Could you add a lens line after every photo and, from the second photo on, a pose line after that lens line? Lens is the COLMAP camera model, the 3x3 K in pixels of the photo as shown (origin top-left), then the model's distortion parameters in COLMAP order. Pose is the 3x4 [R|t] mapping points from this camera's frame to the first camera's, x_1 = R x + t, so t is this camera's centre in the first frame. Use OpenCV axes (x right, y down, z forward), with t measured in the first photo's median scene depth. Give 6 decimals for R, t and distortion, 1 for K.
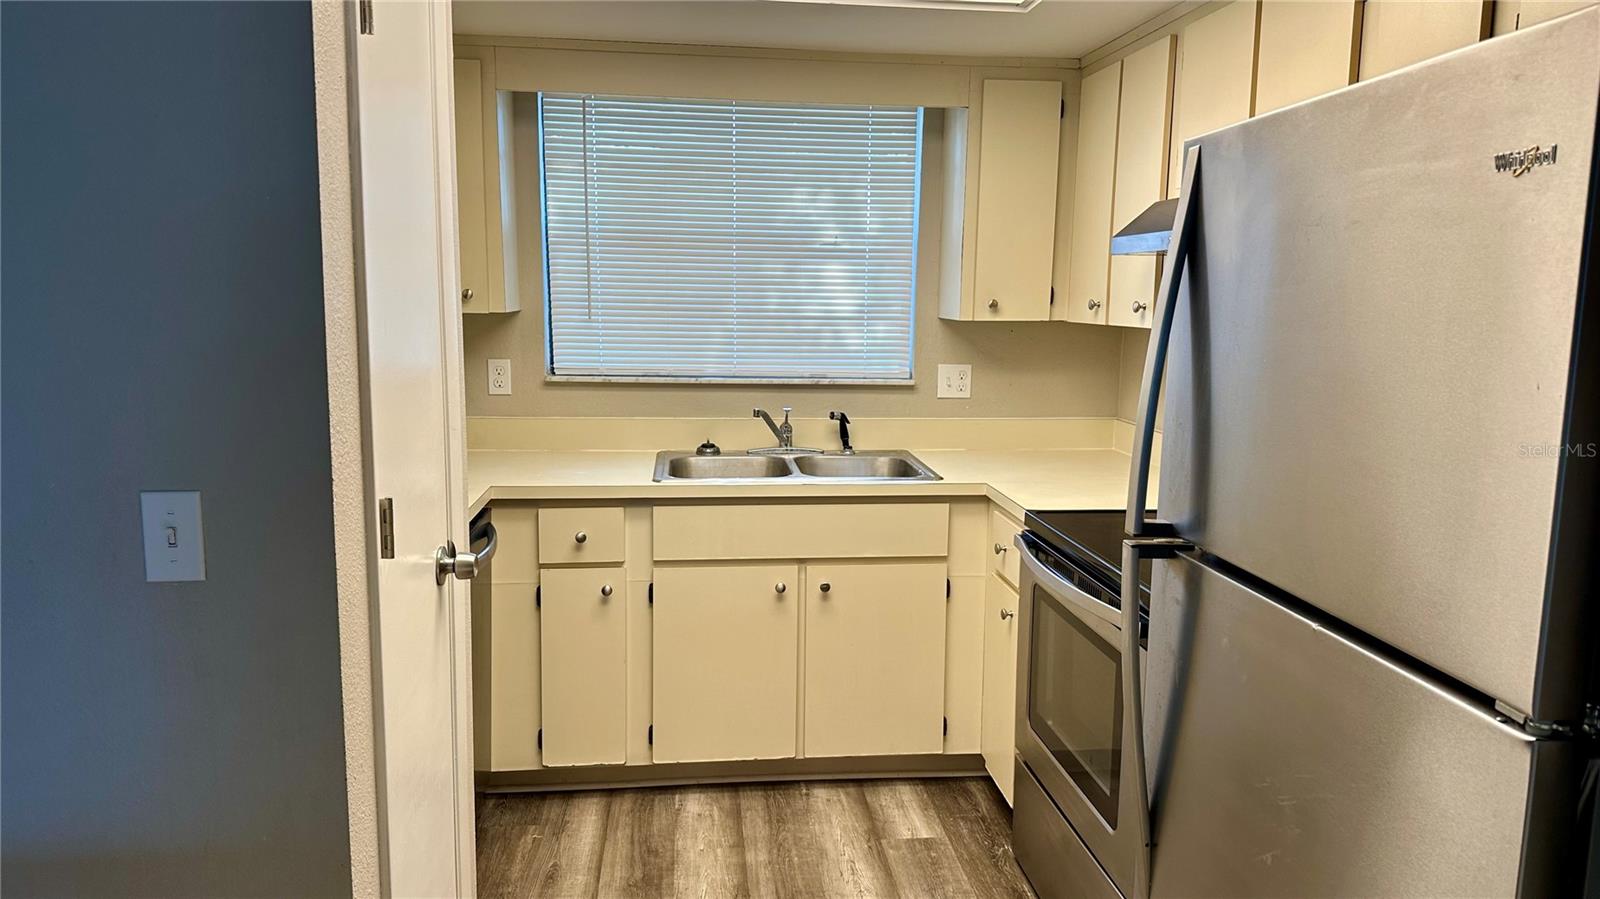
lens RADIAL K [[1097.4, 0, 800.0], [0, 1097.4, 449.5], [0, 0, 1]] dist [0.085381, -0.000279]
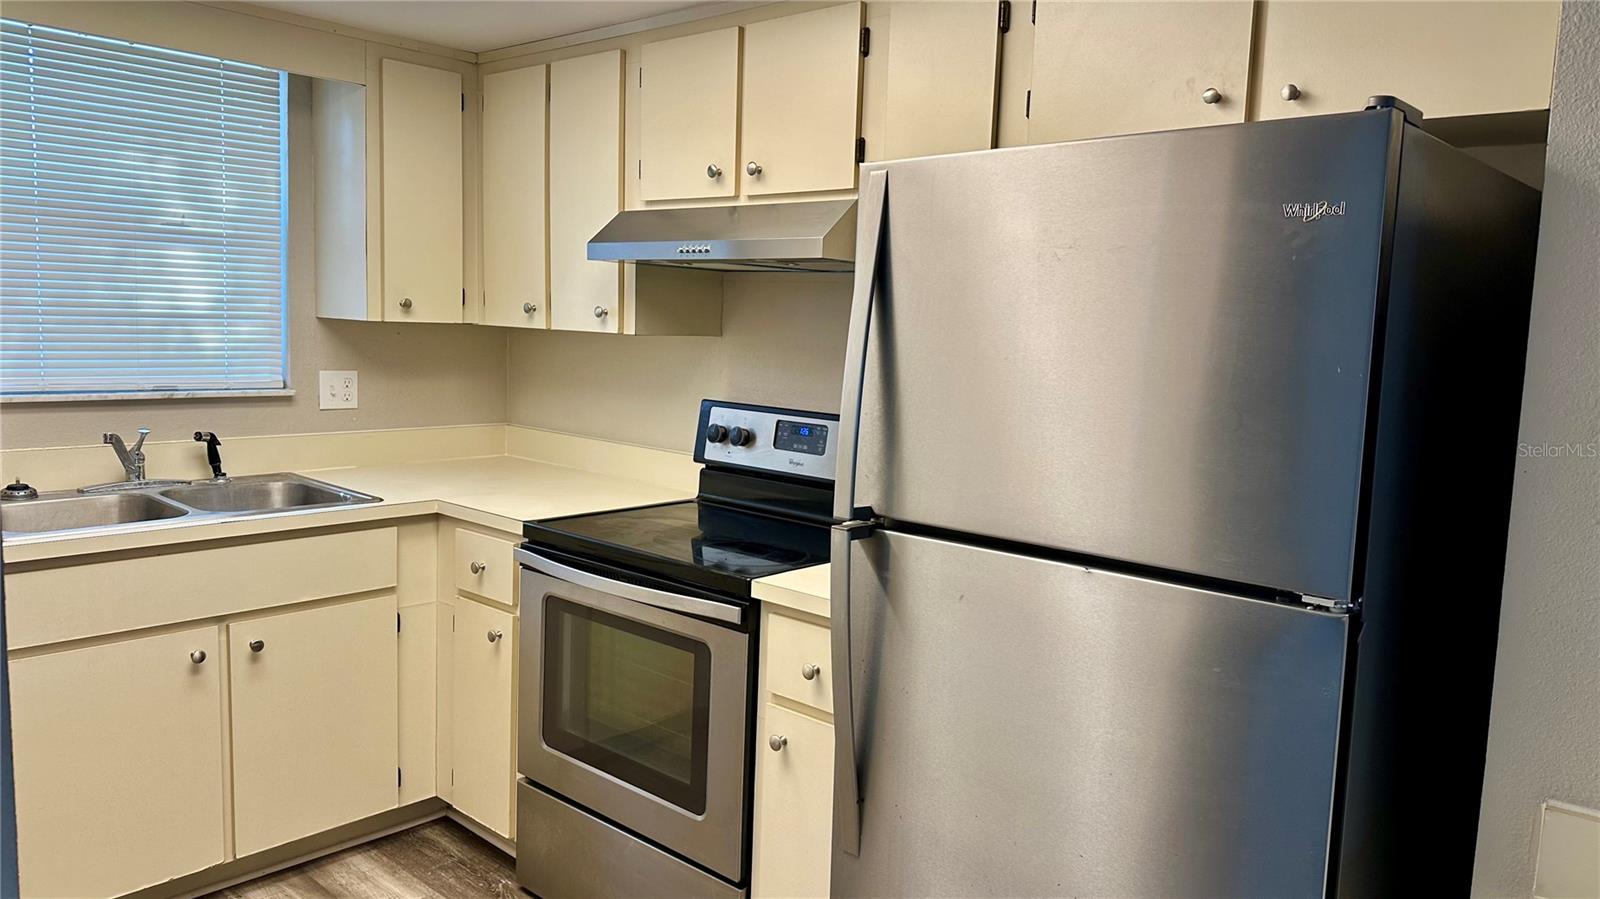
lens RADIAL K [[1142.7, 0, 799.0], [0, 1142.7, 442.1], [0, 0, 1]] dist [-0.000284, -0.002060]
pose [[0.739369, -0.060715, 0.670558, -0.207708], [0.065778, 0.997675, 0.017807, -0.012817], [-0.670080, 0.030942, 0.741644, 0.080387]]
